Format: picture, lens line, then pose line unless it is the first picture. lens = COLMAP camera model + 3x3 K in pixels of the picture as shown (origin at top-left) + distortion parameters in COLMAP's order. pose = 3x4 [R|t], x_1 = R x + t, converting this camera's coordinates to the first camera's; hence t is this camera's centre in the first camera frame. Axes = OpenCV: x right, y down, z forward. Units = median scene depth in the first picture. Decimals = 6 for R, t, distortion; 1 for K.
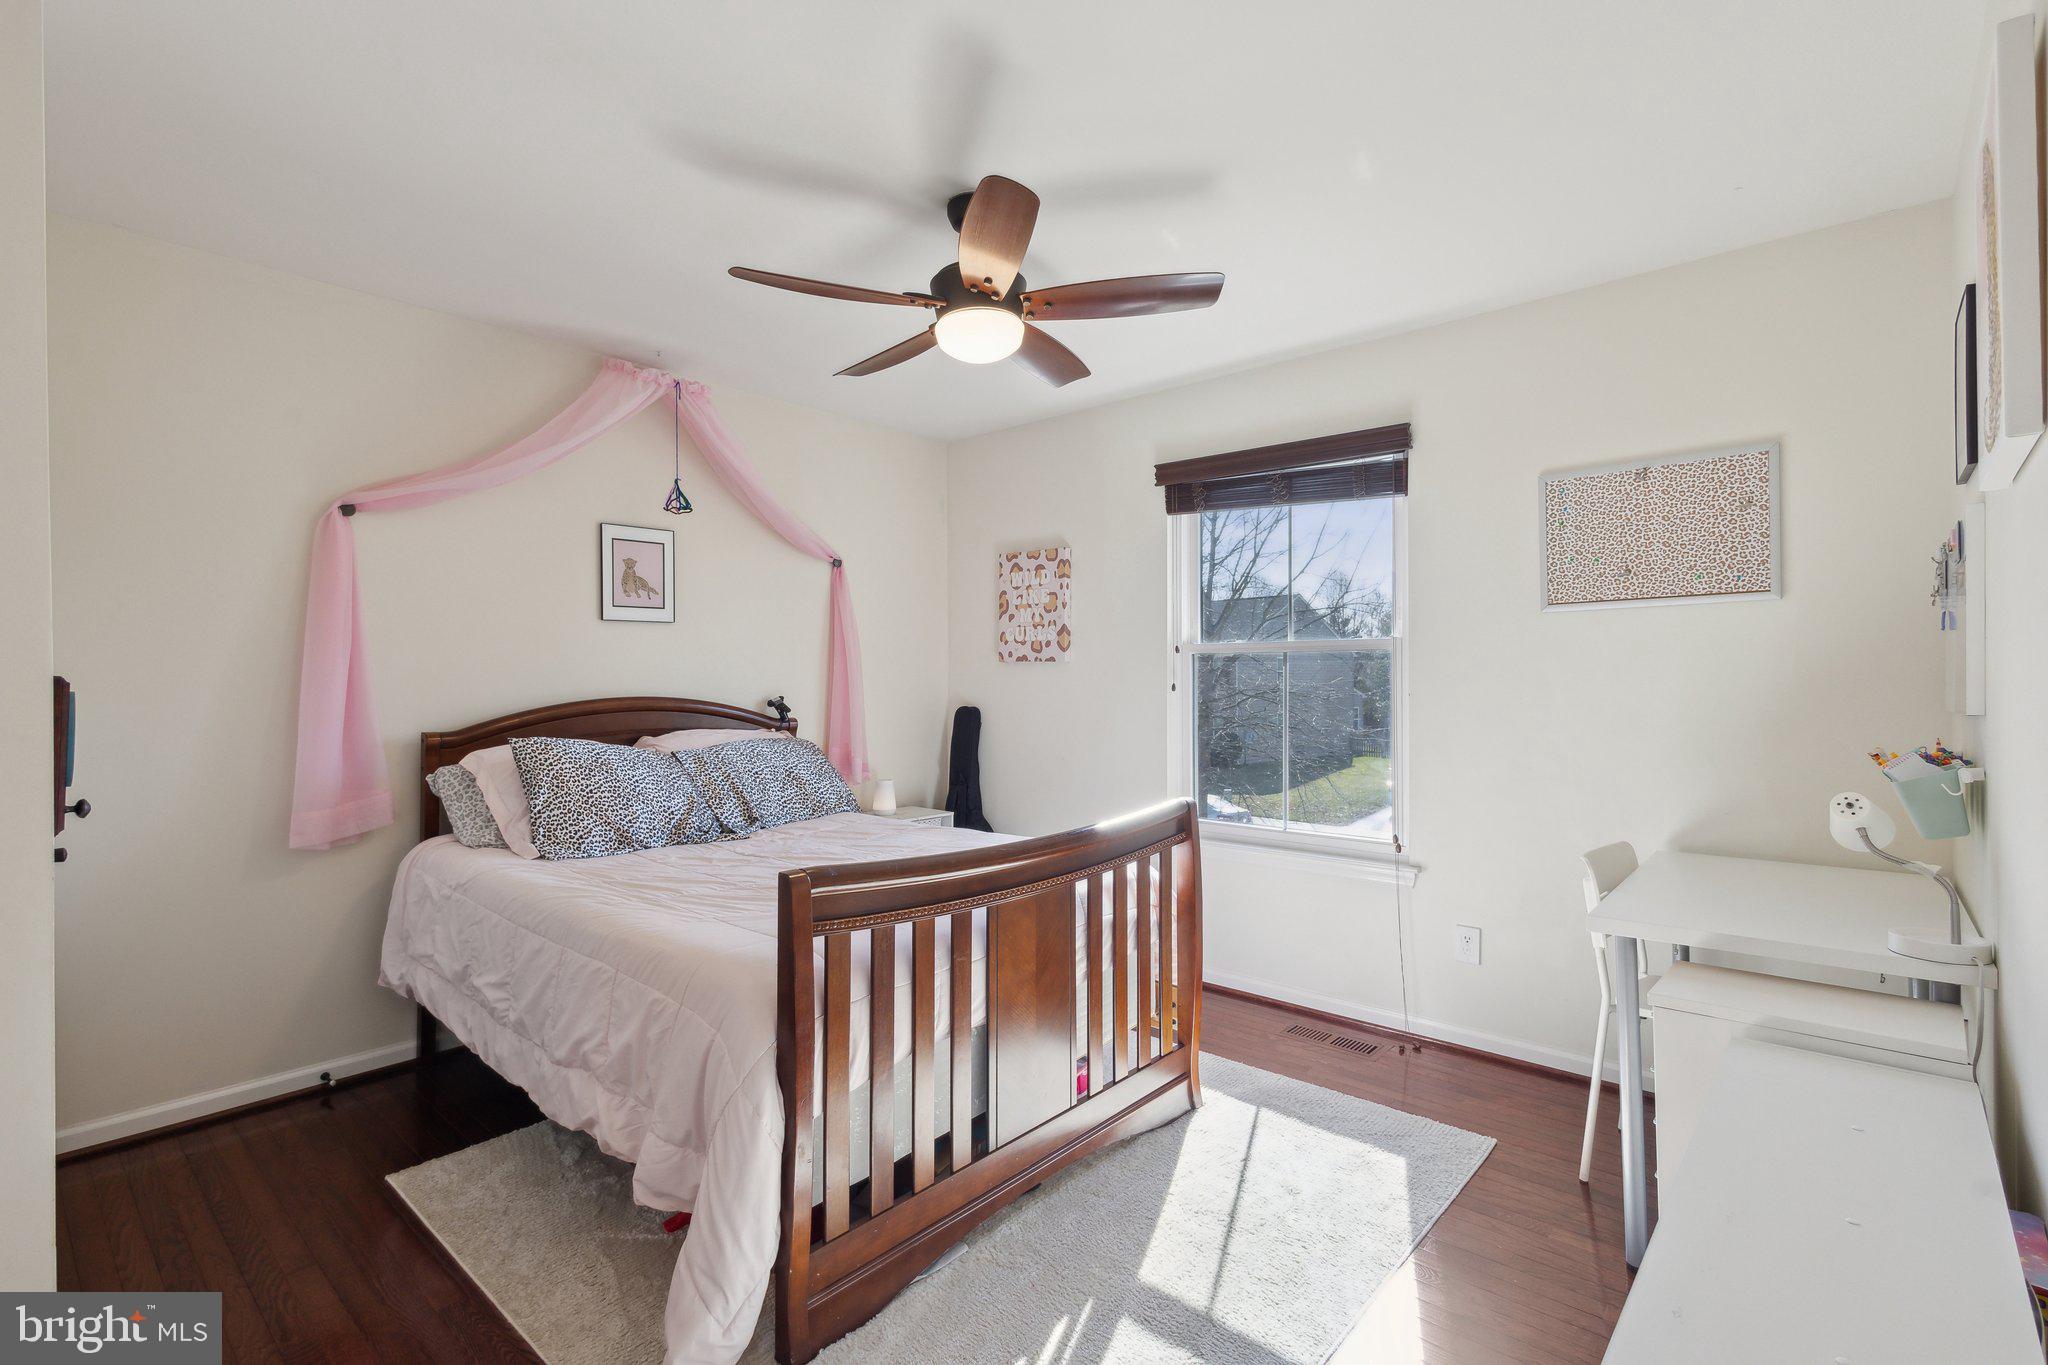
lens RADIAL K [[951.4, 0, 1020.7], [0, 951.4, 678.7], [0, 0, 1]] dist [0.016220, -0.000522]
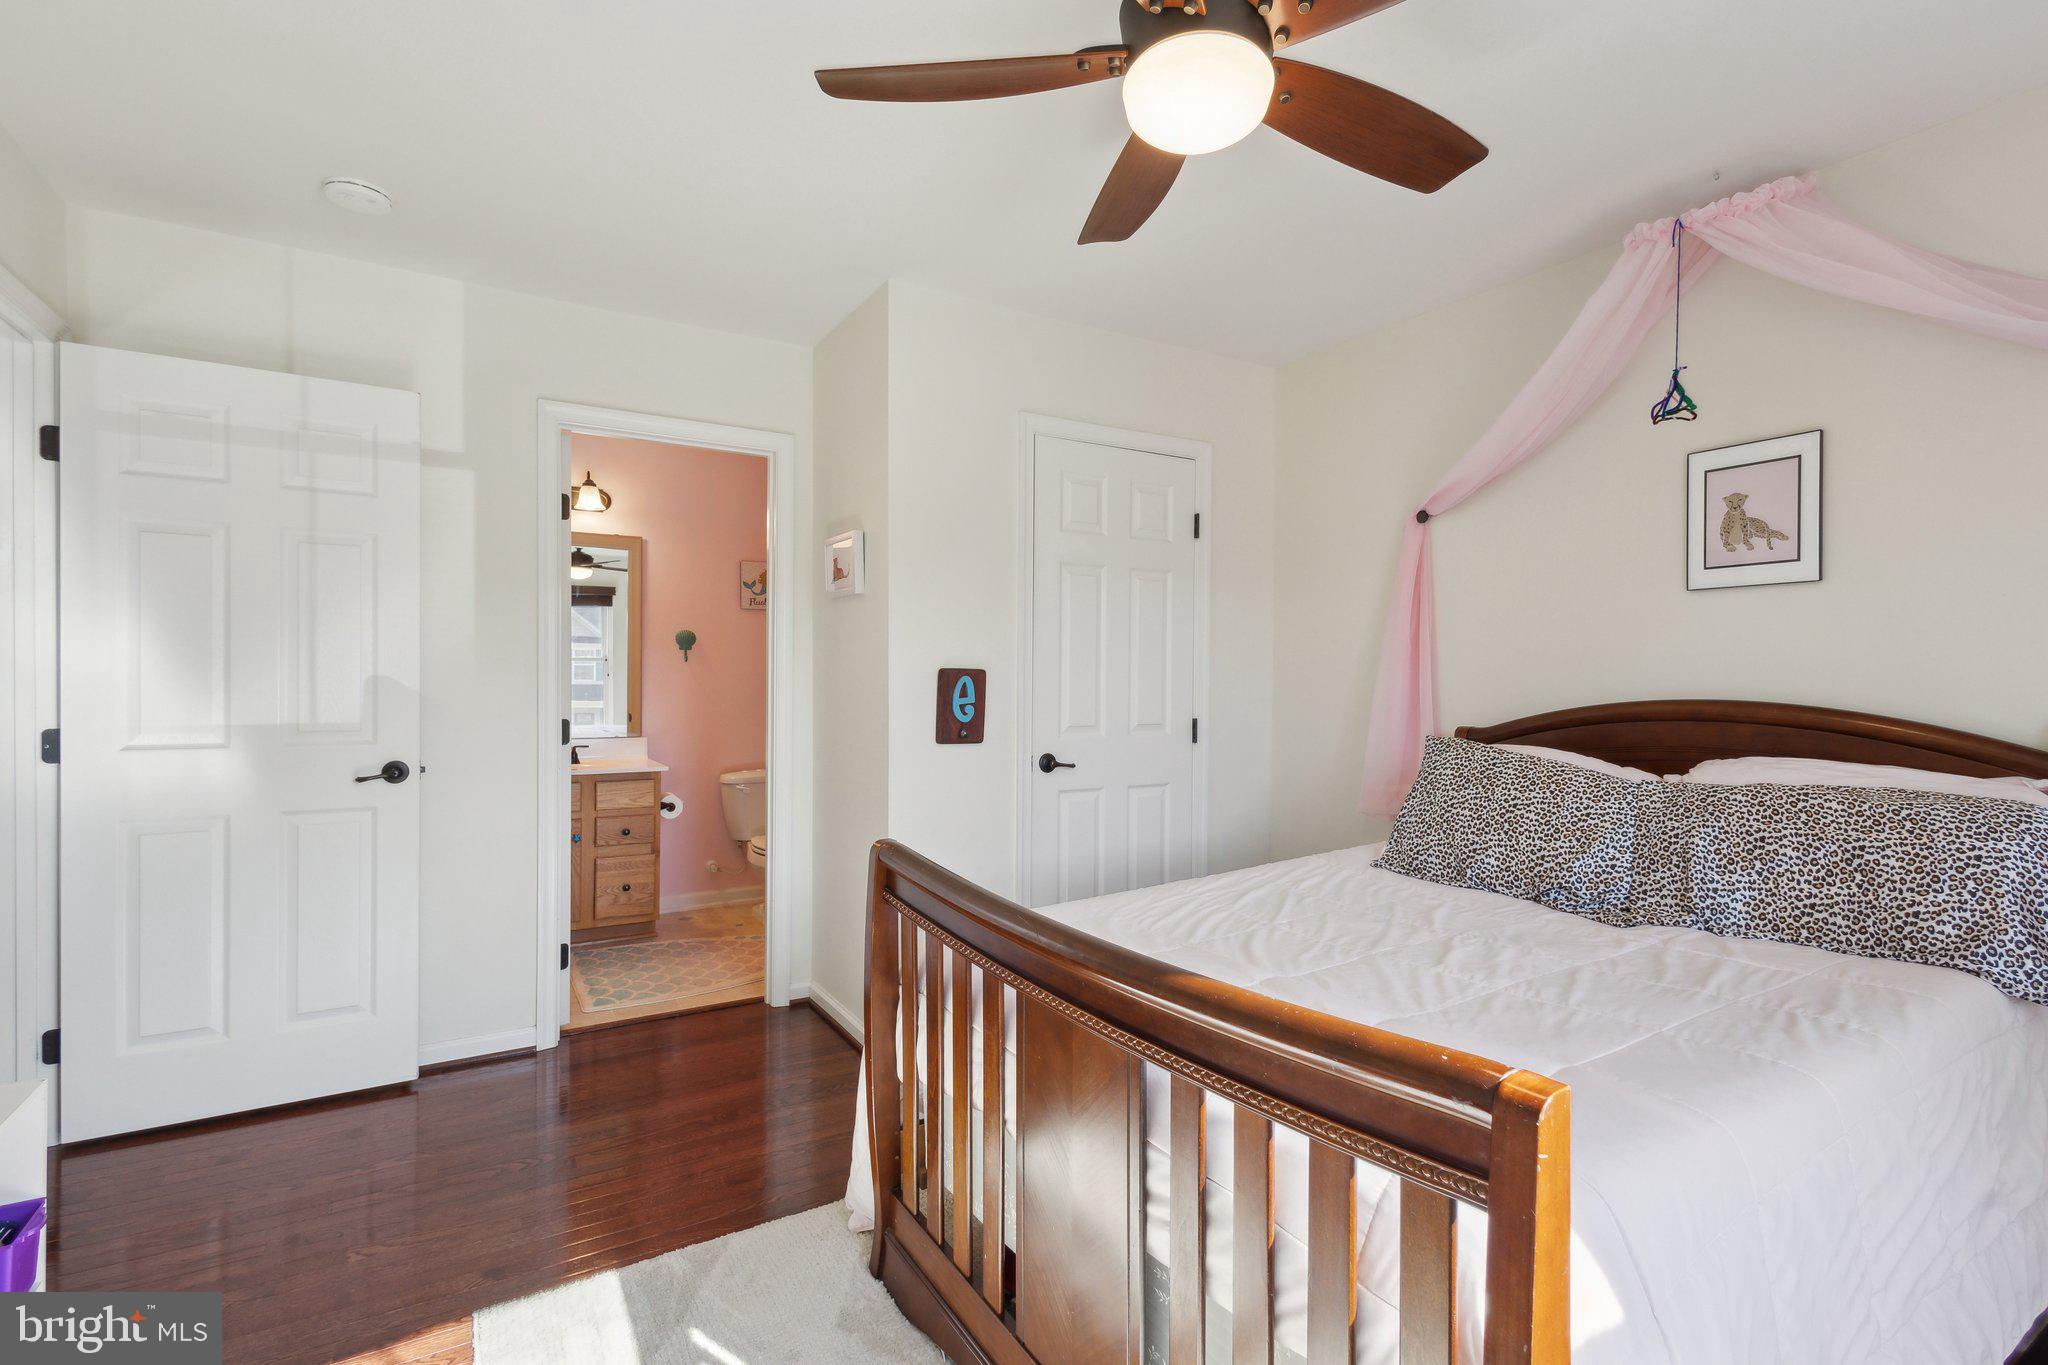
lens RADIAL K [[951.4, 0, 1020.7], [0, 951.4, 678.7], [0, 0, 1]] dist [0.016220, -0.000522]
pose [[-0.290164, 0.006660, -0.956954, 0.384964], [-0.001934, 0.999970, 0.007546, -0.000140], [0.956975, 0.004040, -0.290142, 0.720016]]
